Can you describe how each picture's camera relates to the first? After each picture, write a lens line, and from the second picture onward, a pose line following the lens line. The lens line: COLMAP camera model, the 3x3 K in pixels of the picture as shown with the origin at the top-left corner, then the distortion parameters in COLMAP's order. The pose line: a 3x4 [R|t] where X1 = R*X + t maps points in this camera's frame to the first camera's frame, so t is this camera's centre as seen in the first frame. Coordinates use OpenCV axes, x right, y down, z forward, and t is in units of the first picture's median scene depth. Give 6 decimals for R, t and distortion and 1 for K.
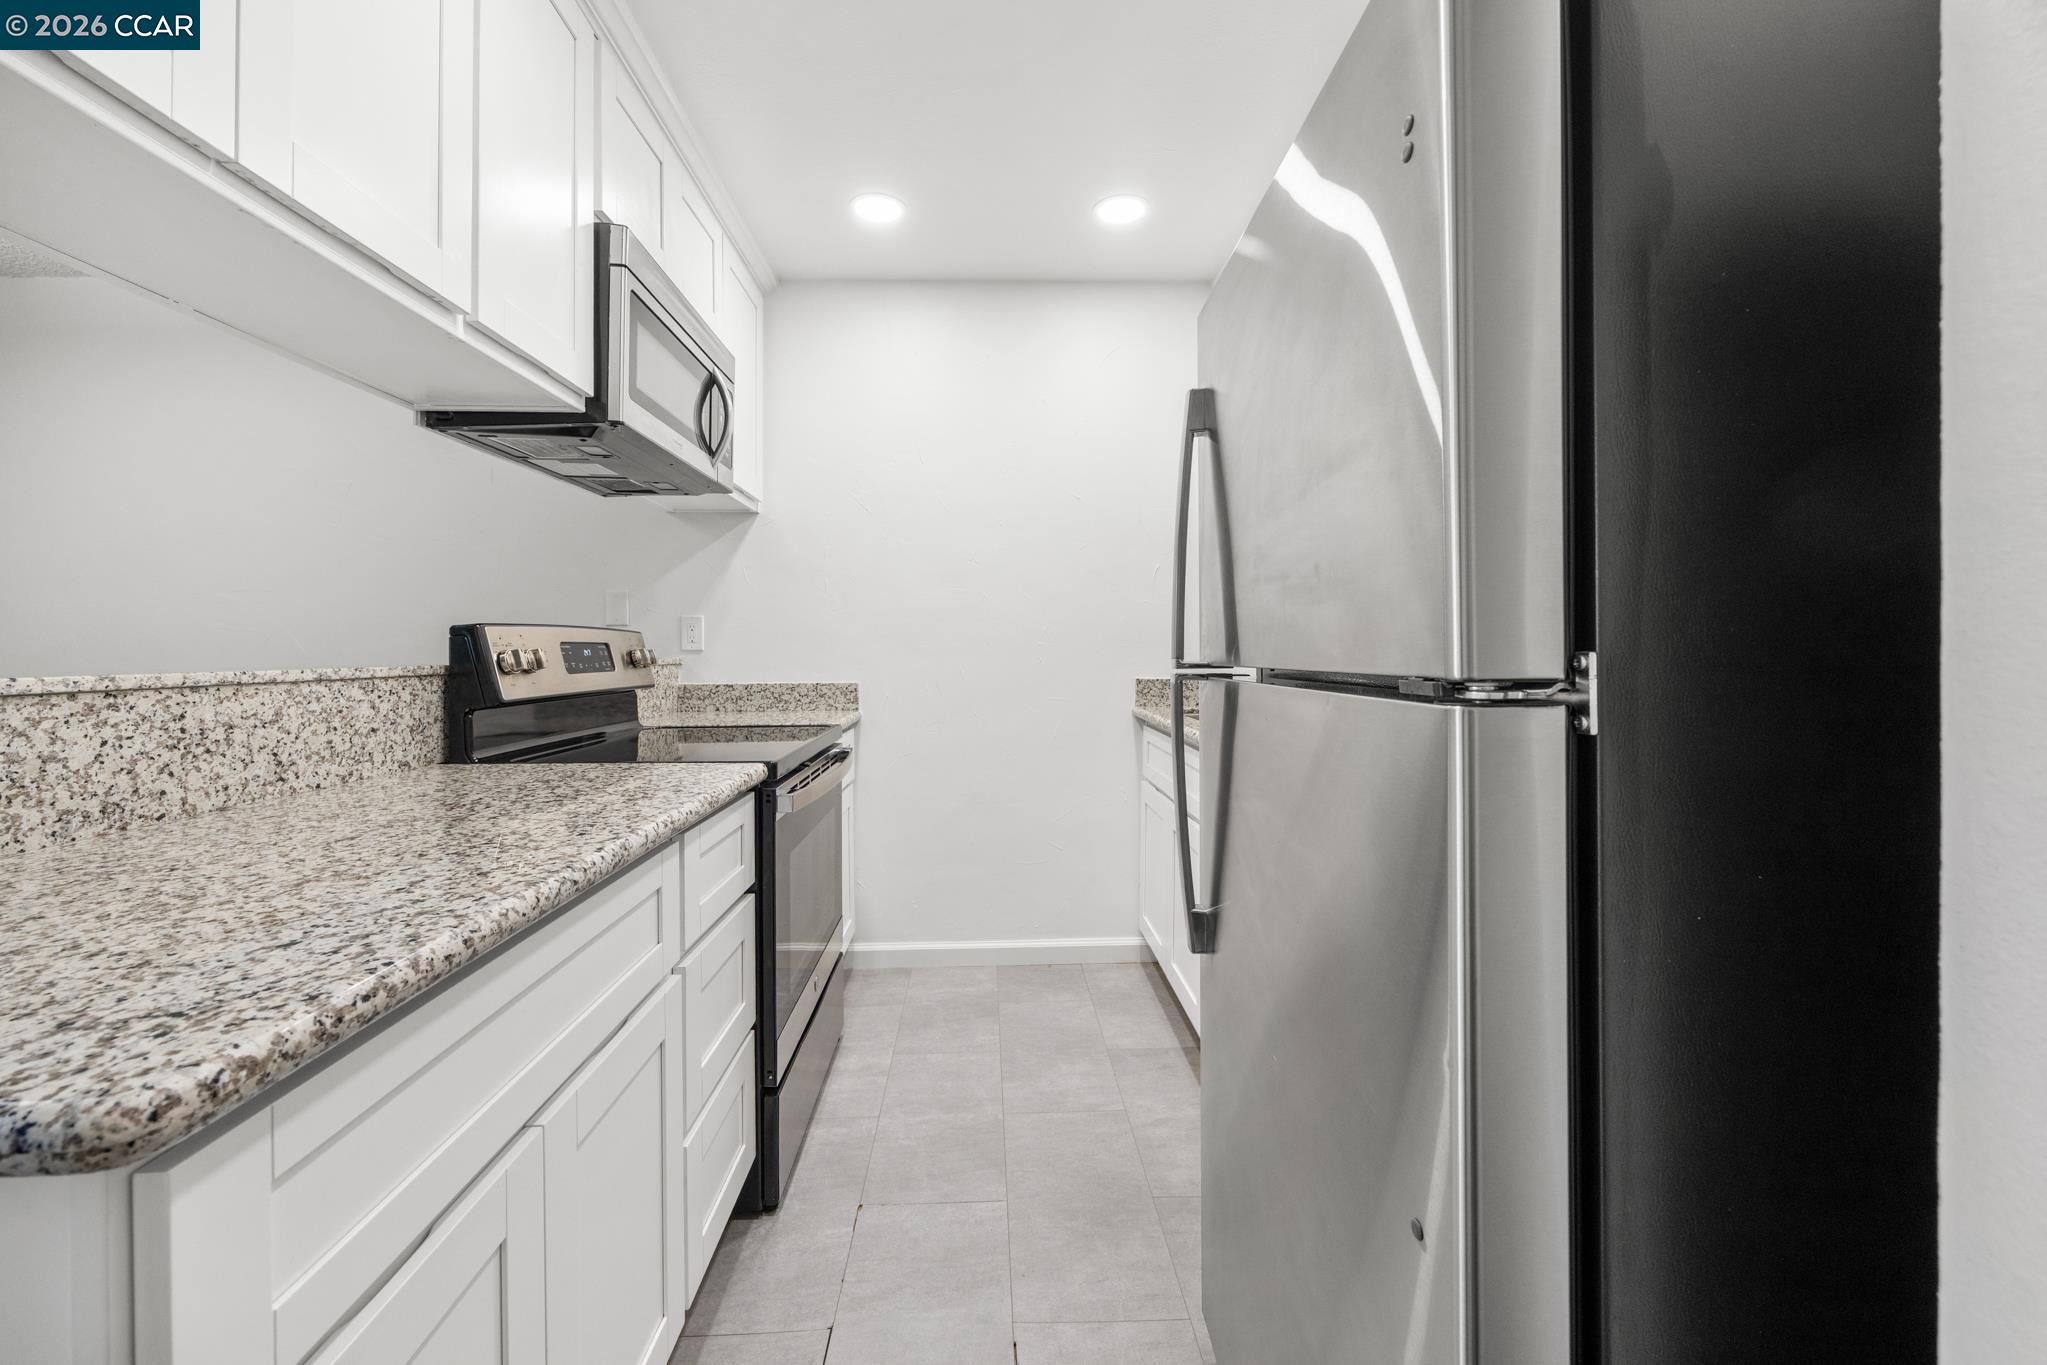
lens RADIAL K [[797.1, 0, 1012.4], [0, 797.1, 653.0], [0, 0, 1]] dist [-0.001354, -0.000196]
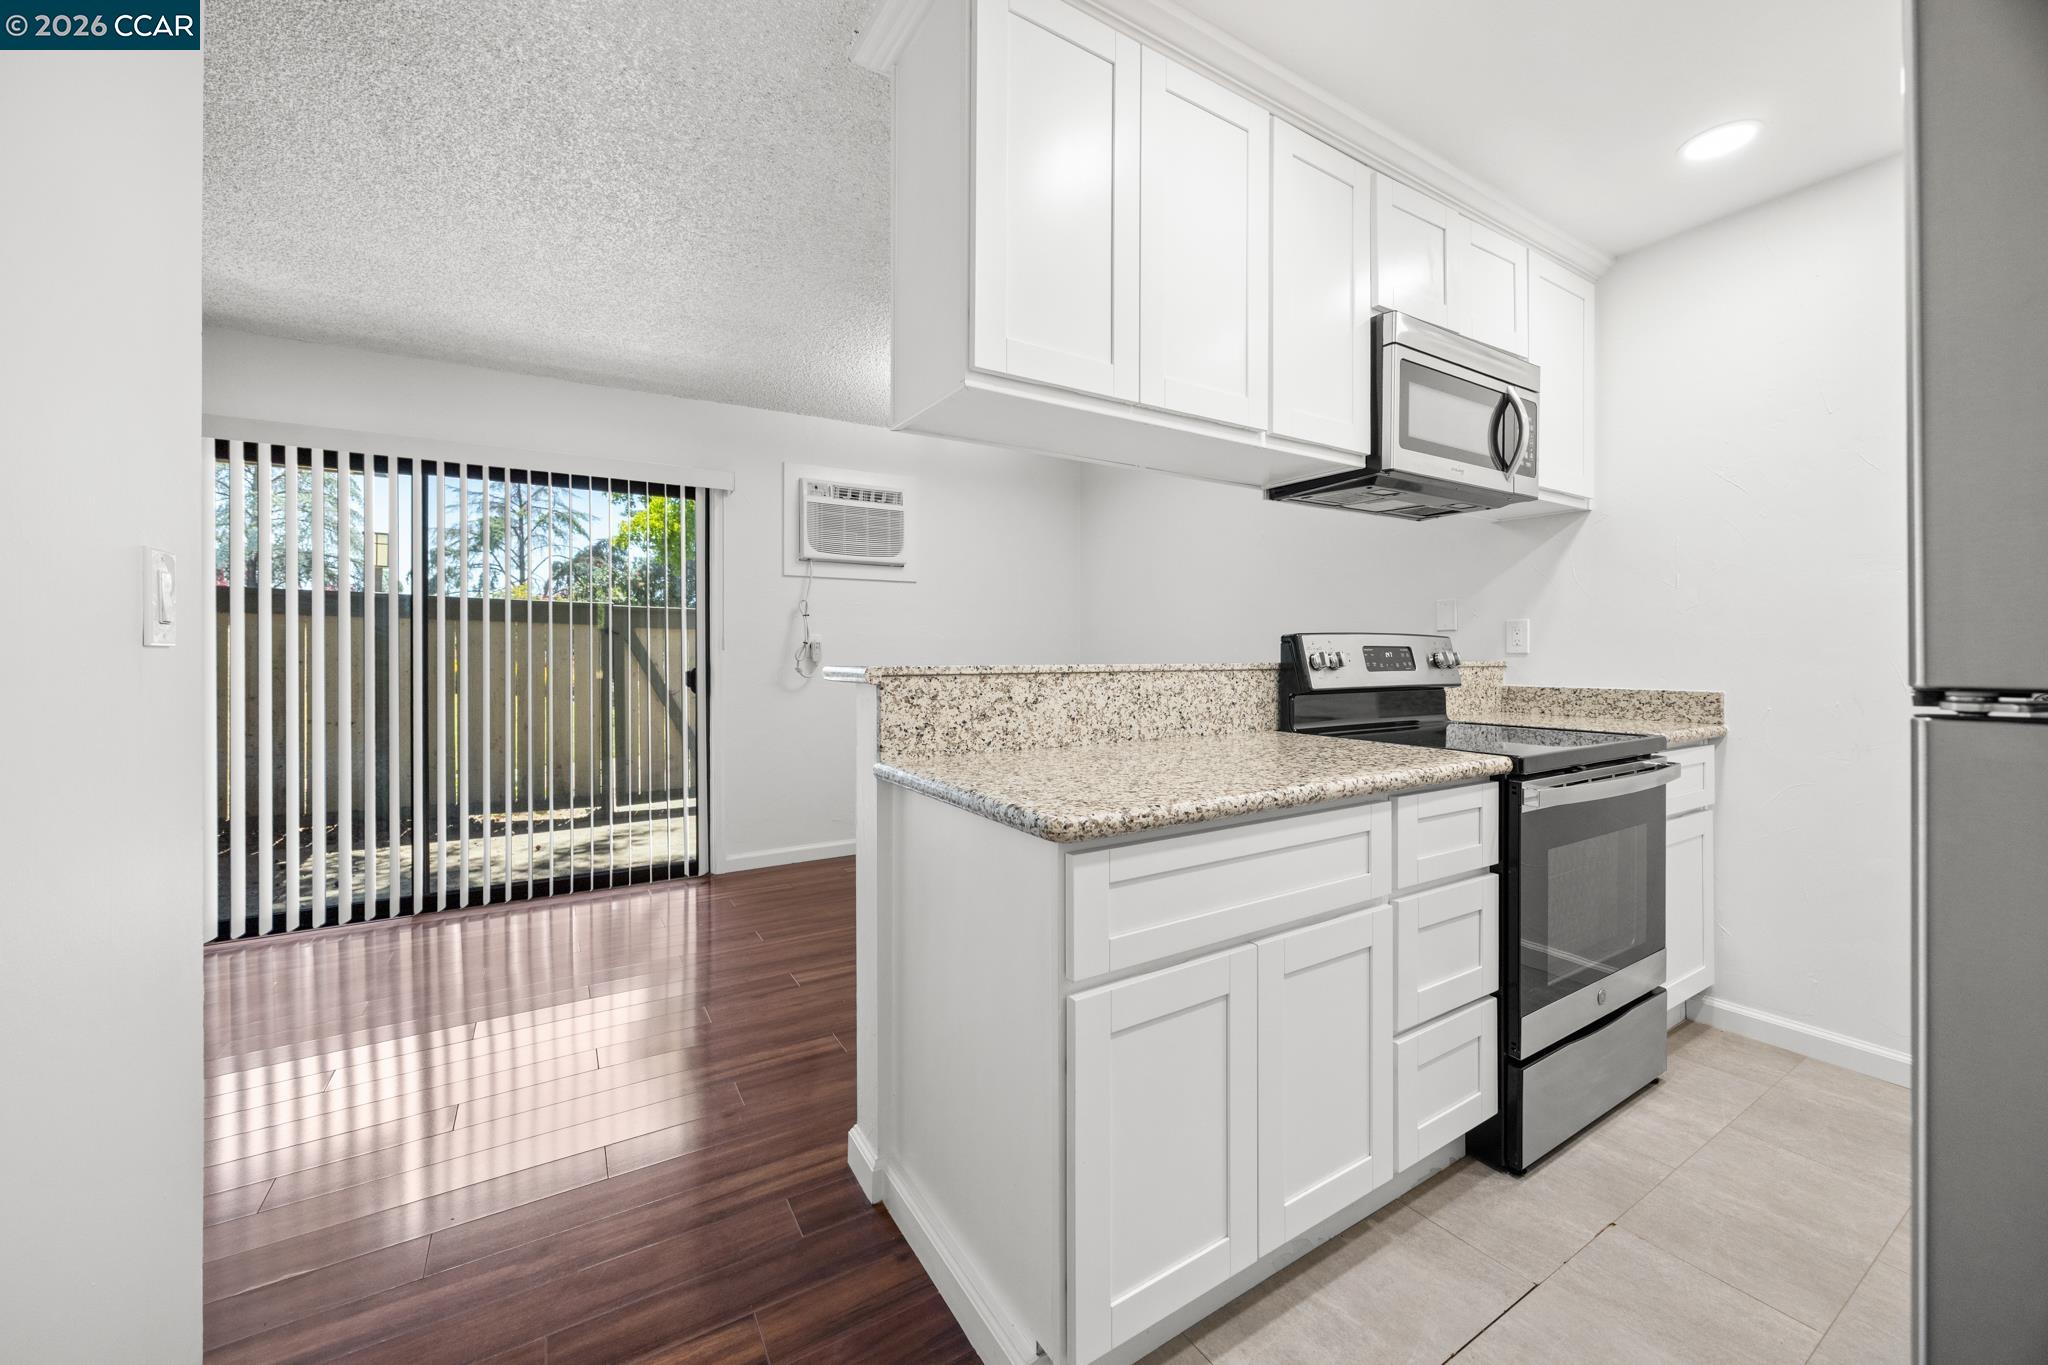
lens RADIAL K [[781.1, 0, 1019.7], [0, 781.1, 659.0], [0, 0, 1]] dist [-0.000191, -0.000051]
pose [[0.496412, 0.009905, -0.868030, 0.280873], [-0.006140, 0.999950, 0.007899, 0.000244], [0.868065, 0.001409, 0.496448, -0.108745]]
